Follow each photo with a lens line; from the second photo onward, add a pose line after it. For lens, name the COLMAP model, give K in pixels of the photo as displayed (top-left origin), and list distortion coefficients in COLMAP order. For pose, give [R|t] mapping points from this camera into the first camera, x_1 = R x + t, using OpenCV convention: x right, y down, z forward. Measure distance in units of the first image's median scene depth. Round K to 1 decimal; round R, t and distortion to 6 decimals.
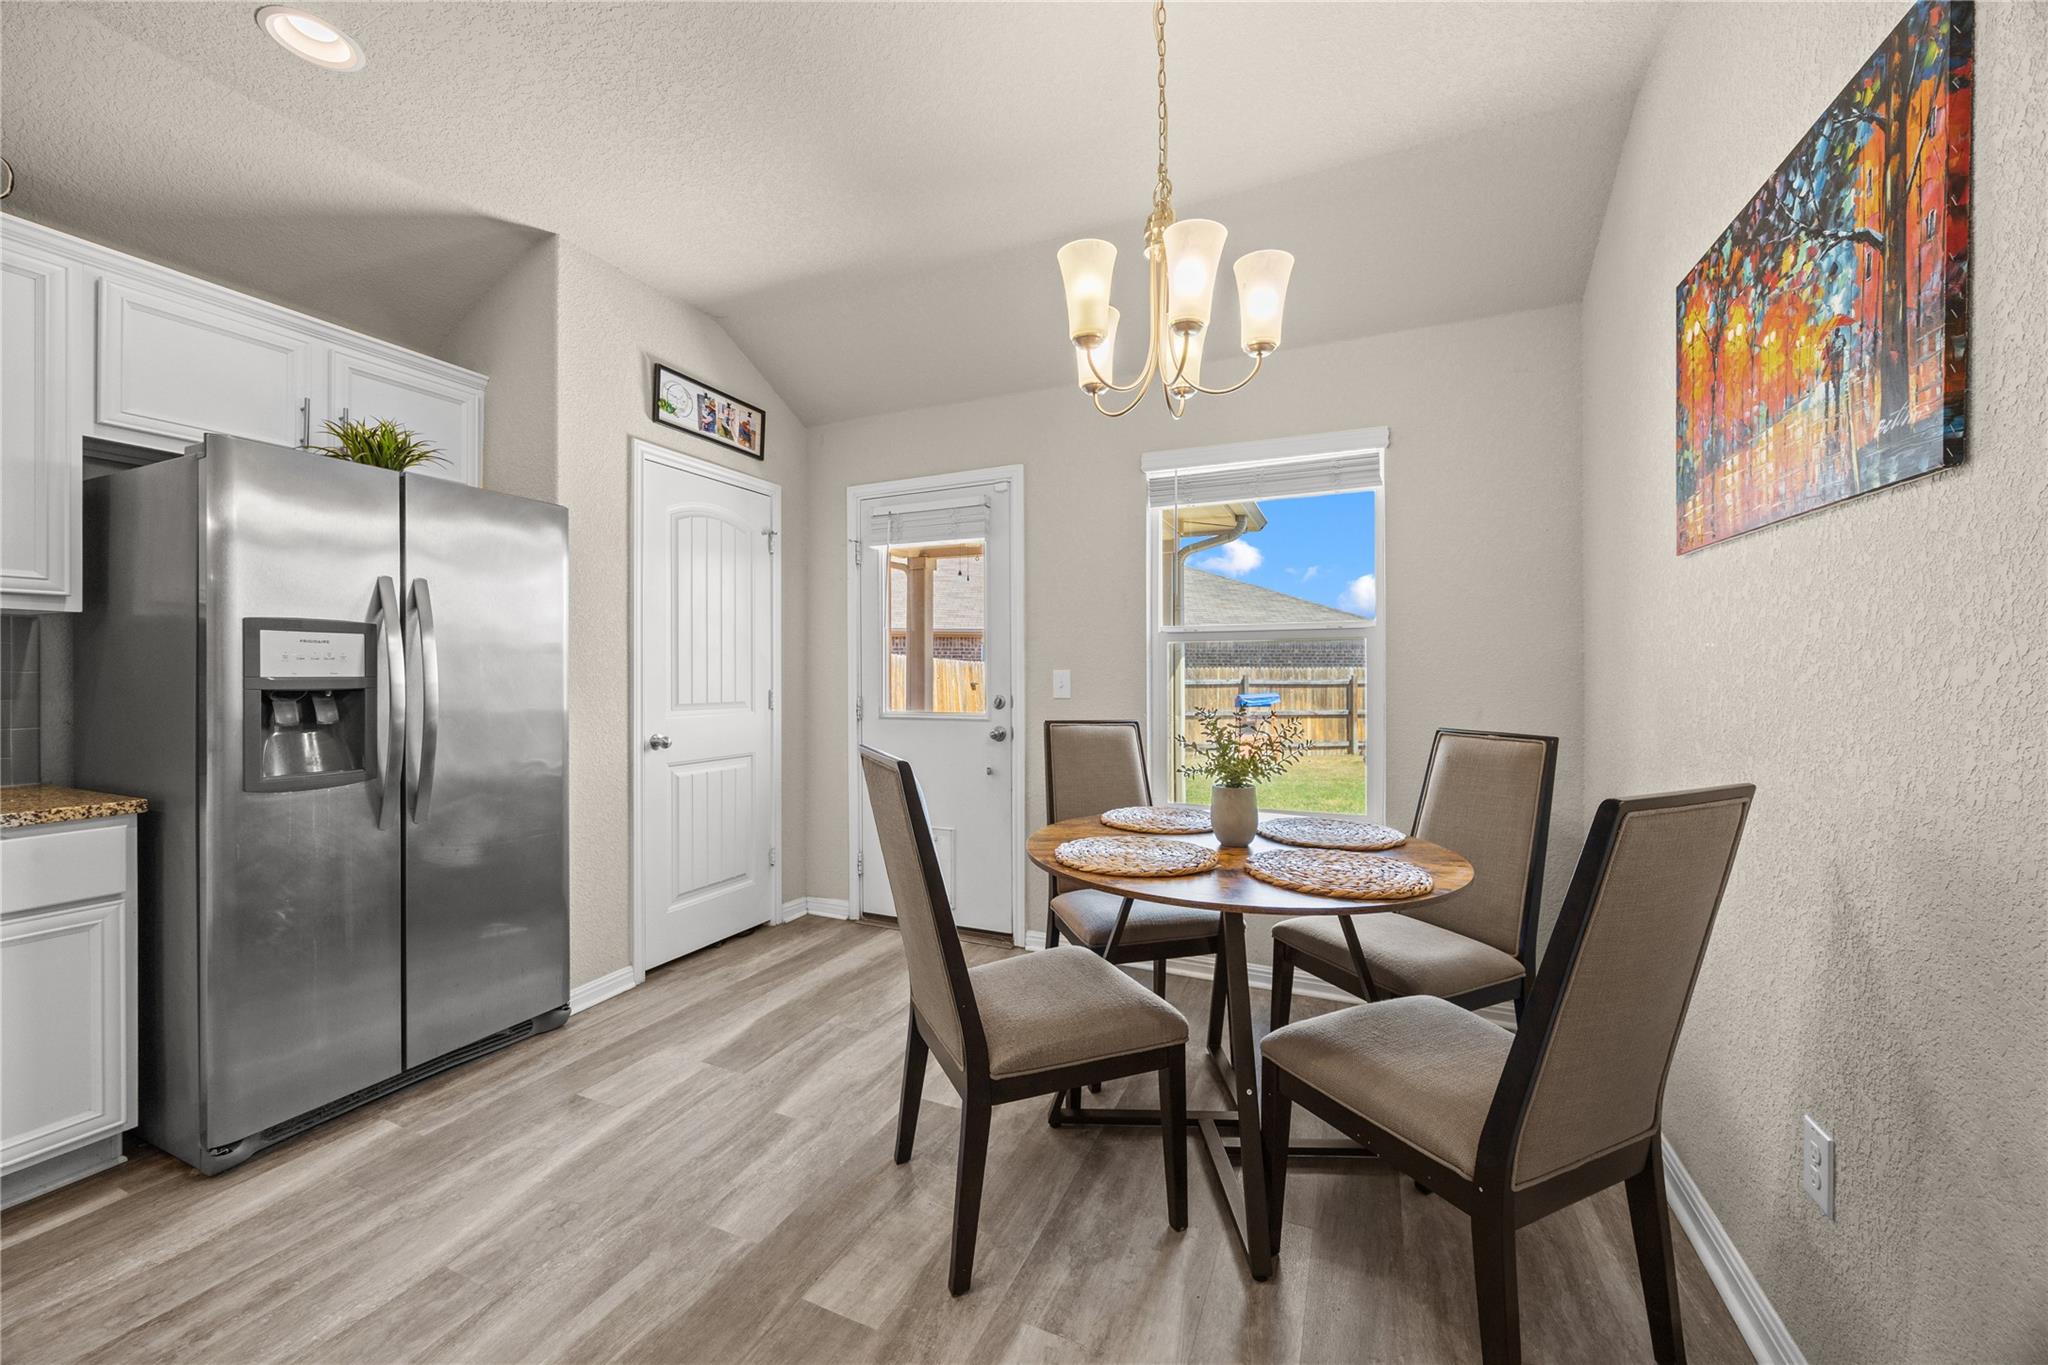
lens RADIAL K [[778.1, 0, 1020.0], [0, 778.1, 676.8], [0, 0, 1]] dist [-0.004003, 0.000880]
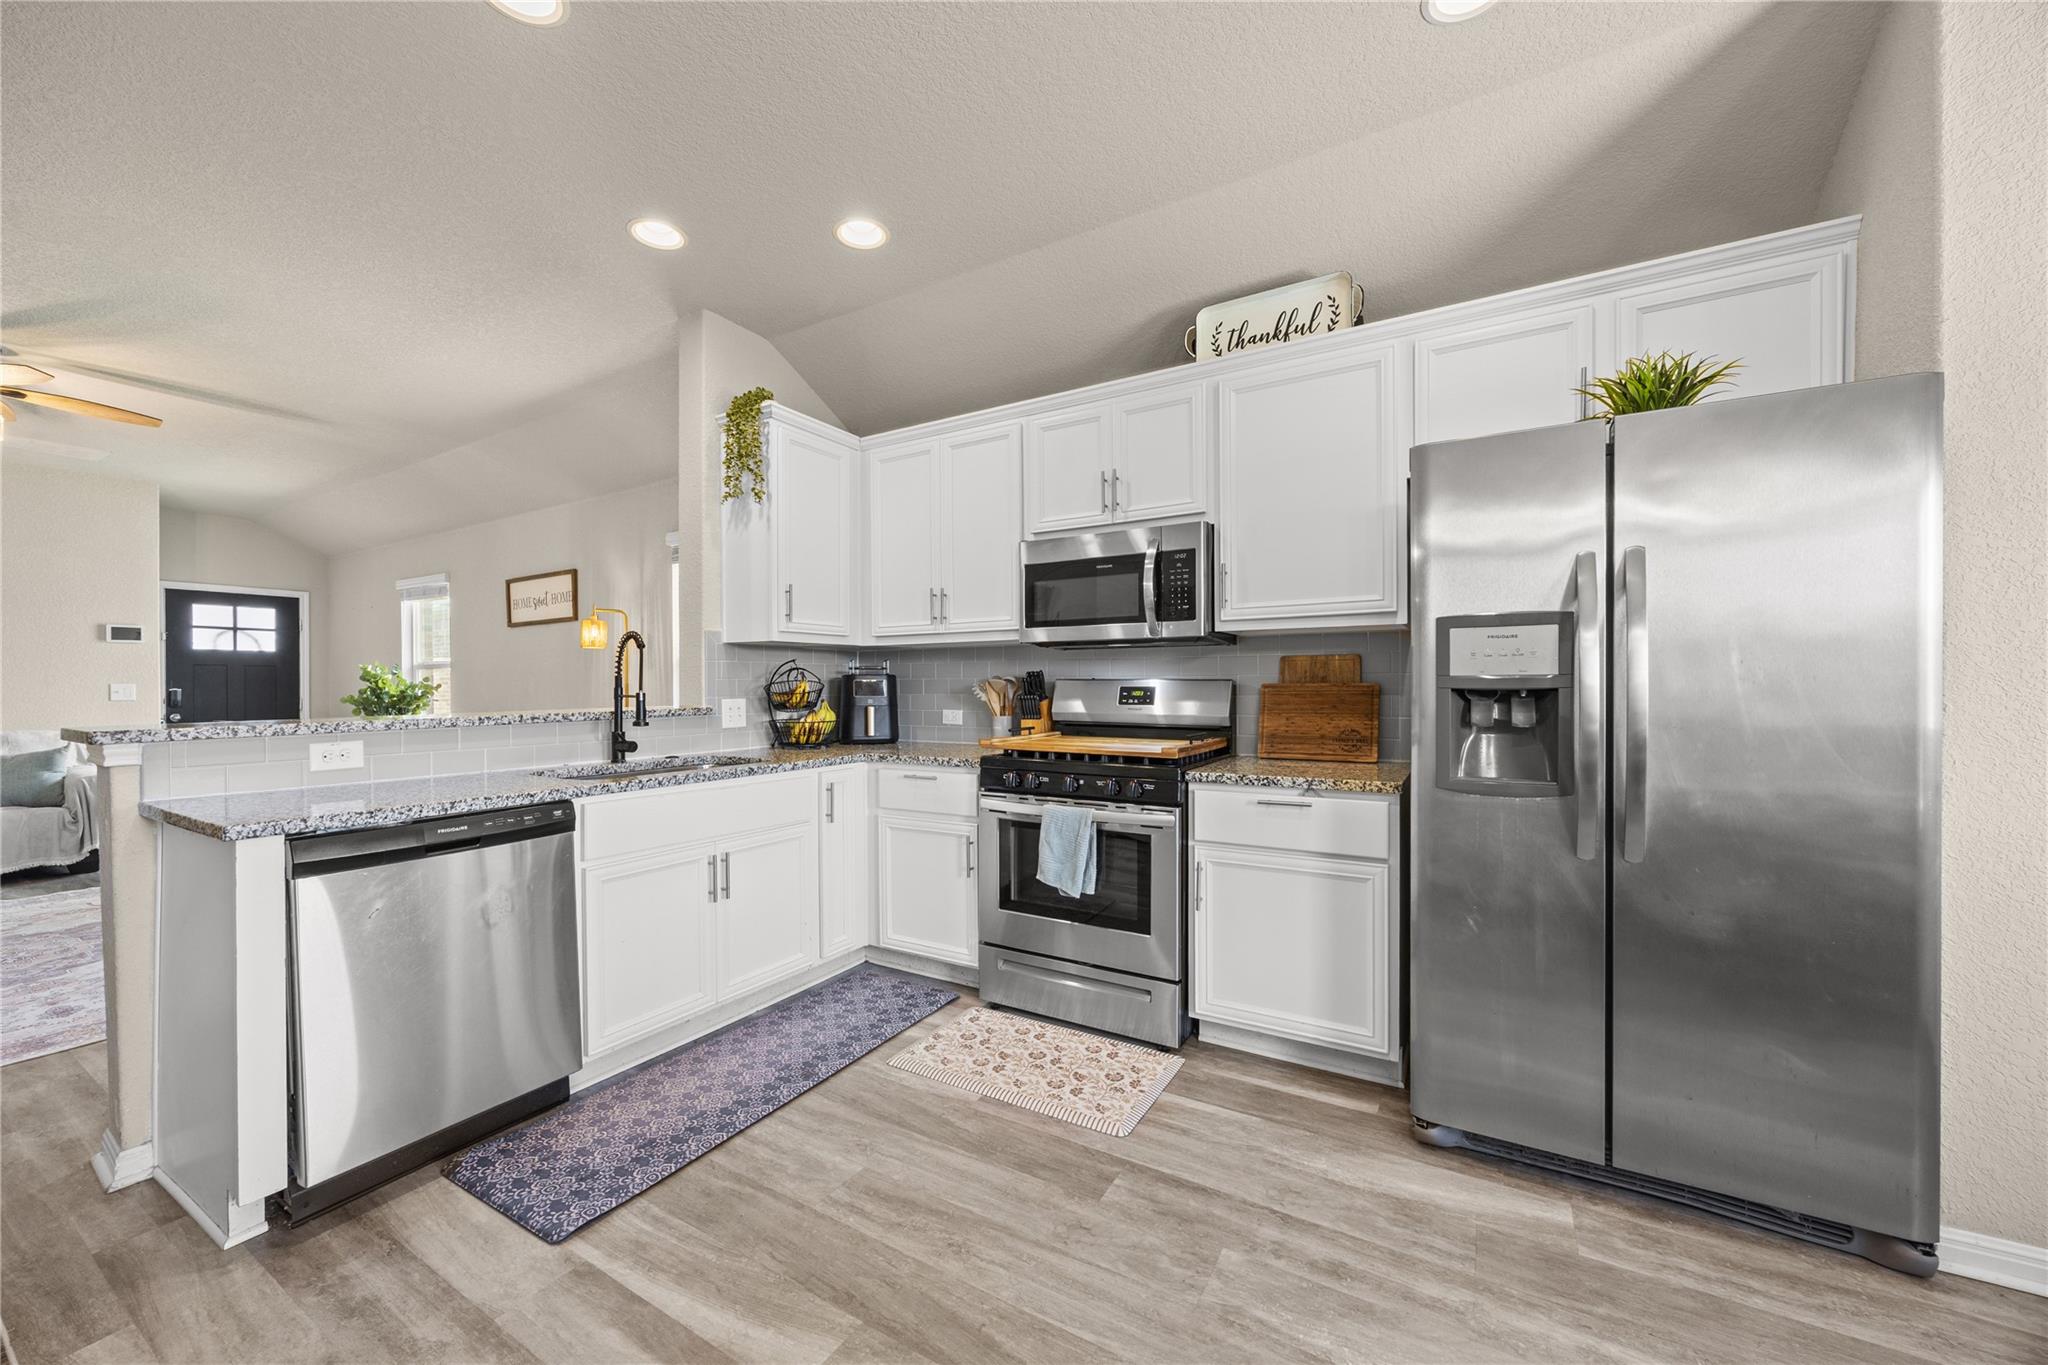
lens RADIAL K [[778.1, 0, 999.2], [0, 778.1, 691.1], [0, 0, 1]] dist [-0.004003, 0.000880]
pose [[-0.129882, 0.011740, -0.991460, 0.080510], [0.004654, 0.999926, 0.011231, 0.005724], [0.991519, -0.003155, -0.129927, 0.498962]]
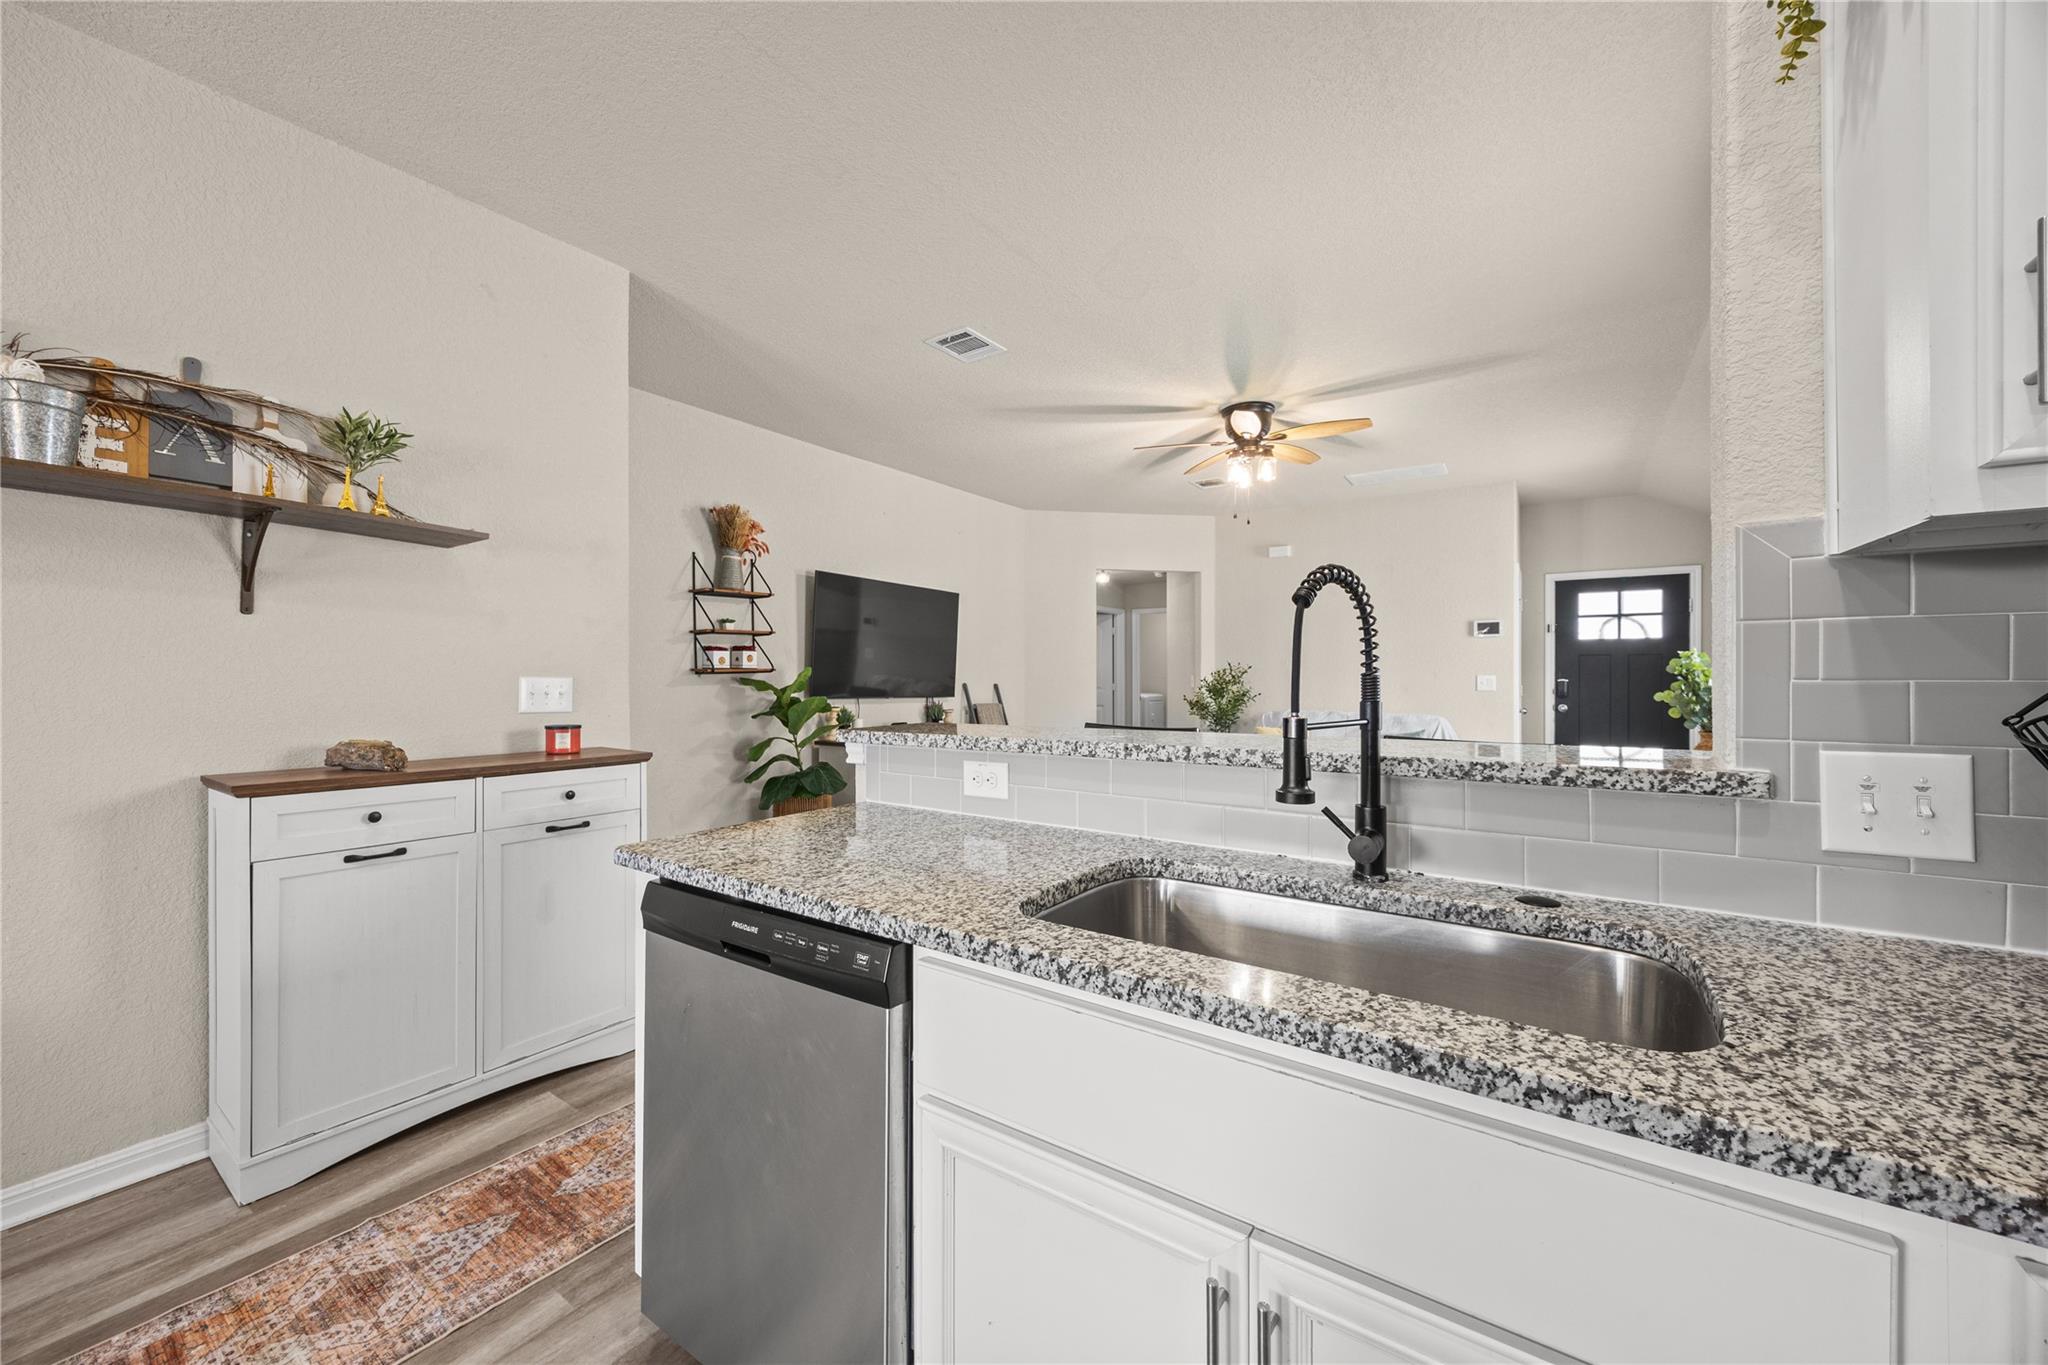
lens RADIAL K [[778.1, 0, 1021.6], [0, 778.1, 671.6], [0, 0, 1]] dist [-0.004003, 0.000880]
pose [[-0.983831, 0.004742, 0.179035, -1.042442], [0.003787, 0.999977, -0.005673, -0.008285], [-0.179058, -0.004904, -0.983826, 0.271399]]
